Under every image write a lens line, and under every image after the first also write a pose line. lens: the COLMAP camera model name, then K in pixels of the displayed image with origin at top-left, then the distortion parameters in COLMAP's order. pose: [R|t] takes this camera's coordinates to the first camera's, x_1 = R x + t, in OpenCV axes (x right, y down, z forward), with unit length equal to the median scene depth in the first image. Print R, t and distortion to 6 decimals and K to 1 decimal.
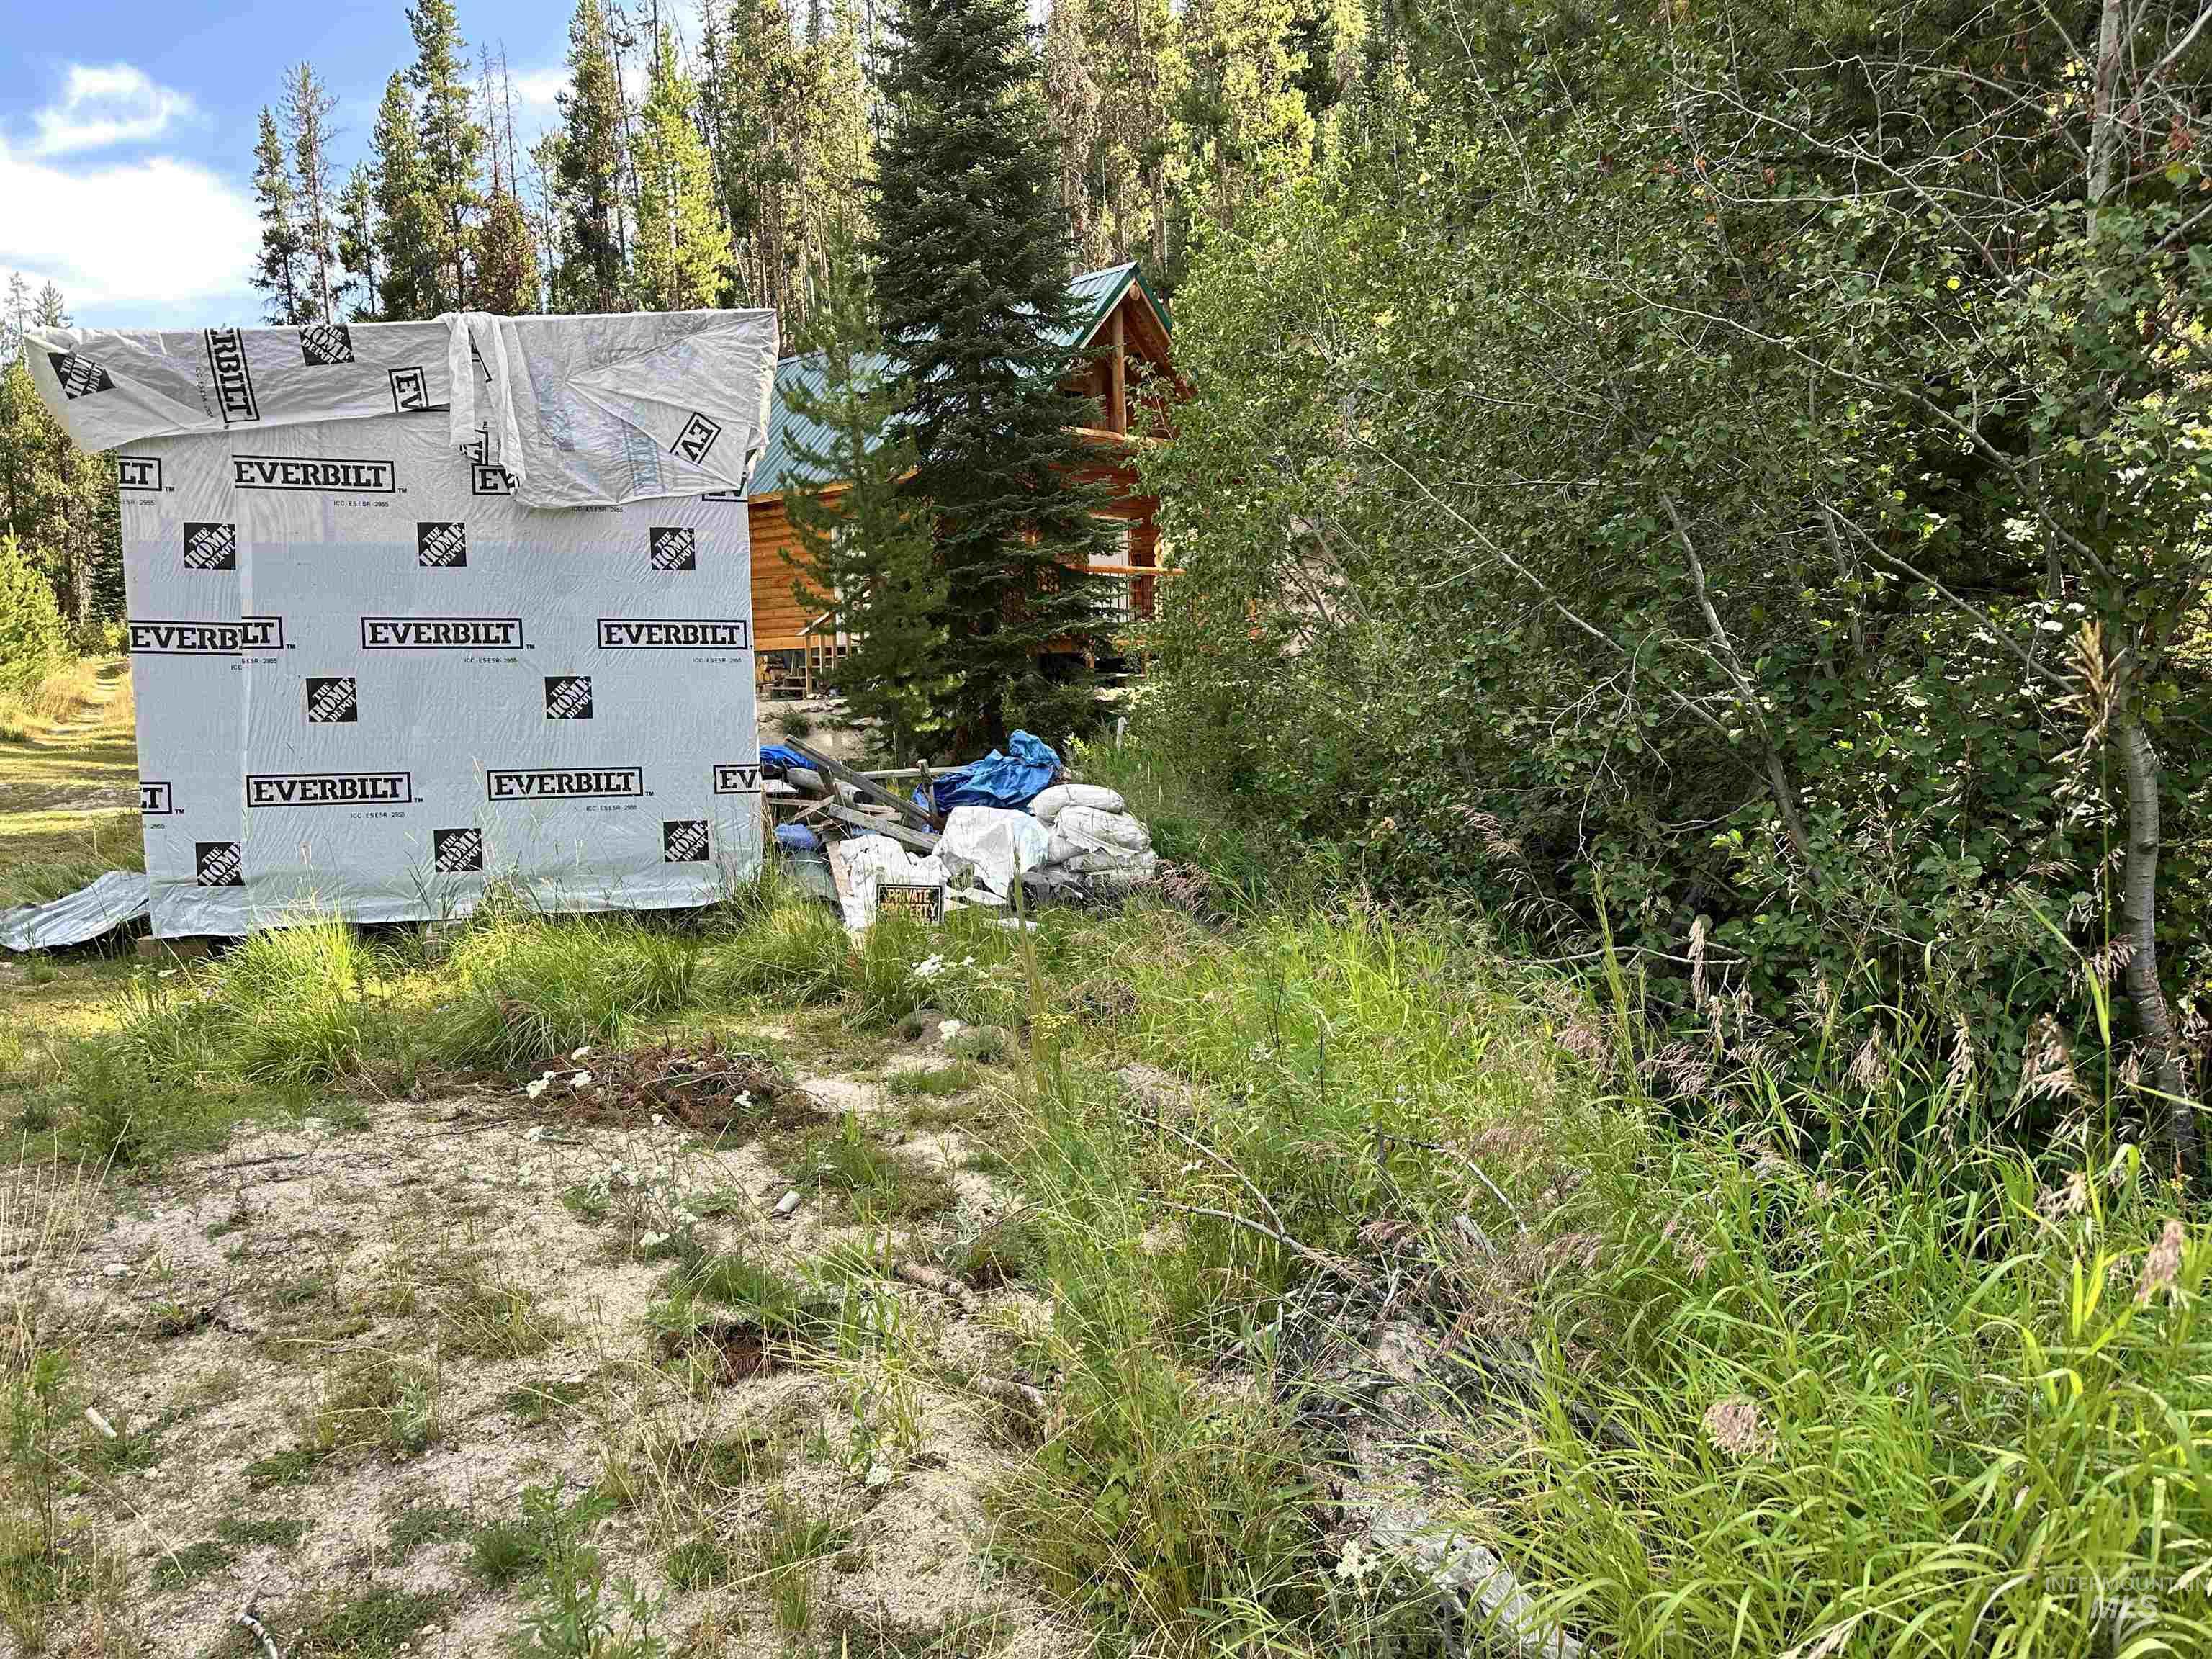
lens RADIAL K [[1522.0, 0, 1094.8], [0, 1522.0, 829.6], [0, 0, 1]] dist [0.017762, -0.016966]
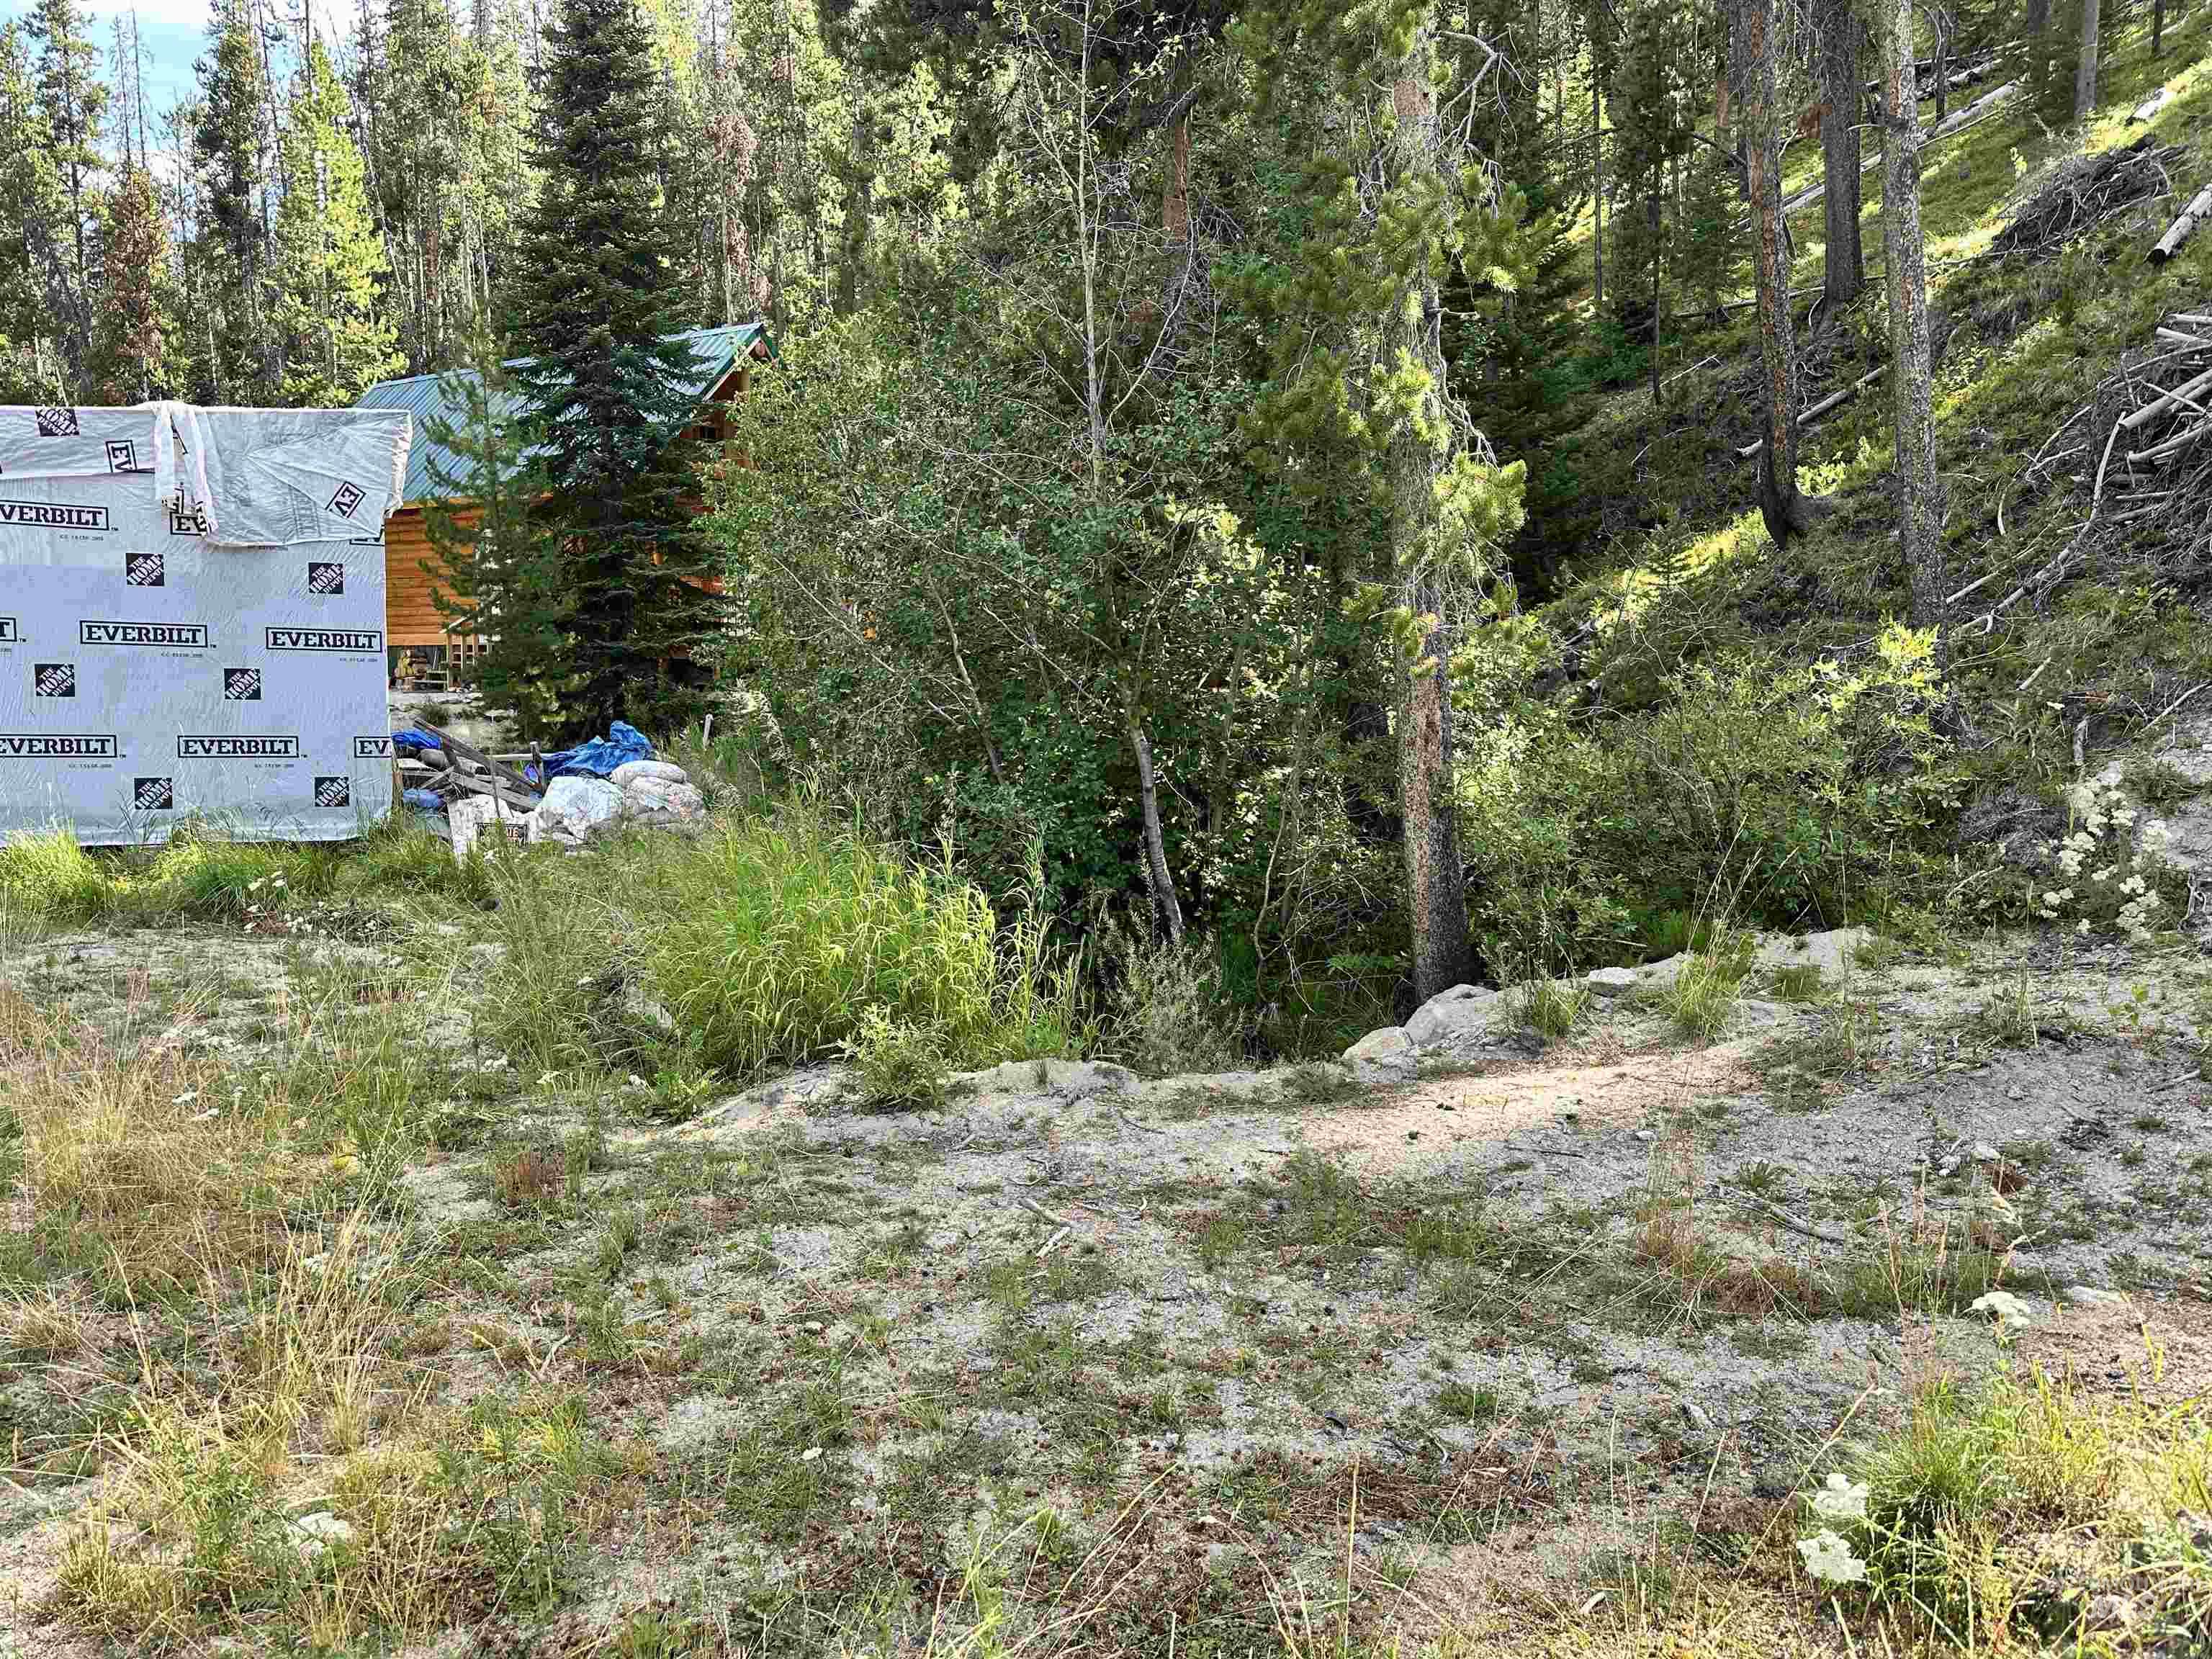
lens RADIAL K [[1522.0, 0, 1095.0], [0, 1522.0, 822.4], [0, 0, 1]] dist [0.017762, -0.016966]
pose [[0.978473, 0.016571, 0.205708, 0.057112], [-0.014349, 0.999822, -0.012287, 0.020068], [-0.205875, 0.009071, 0.978536, -0.229375]]
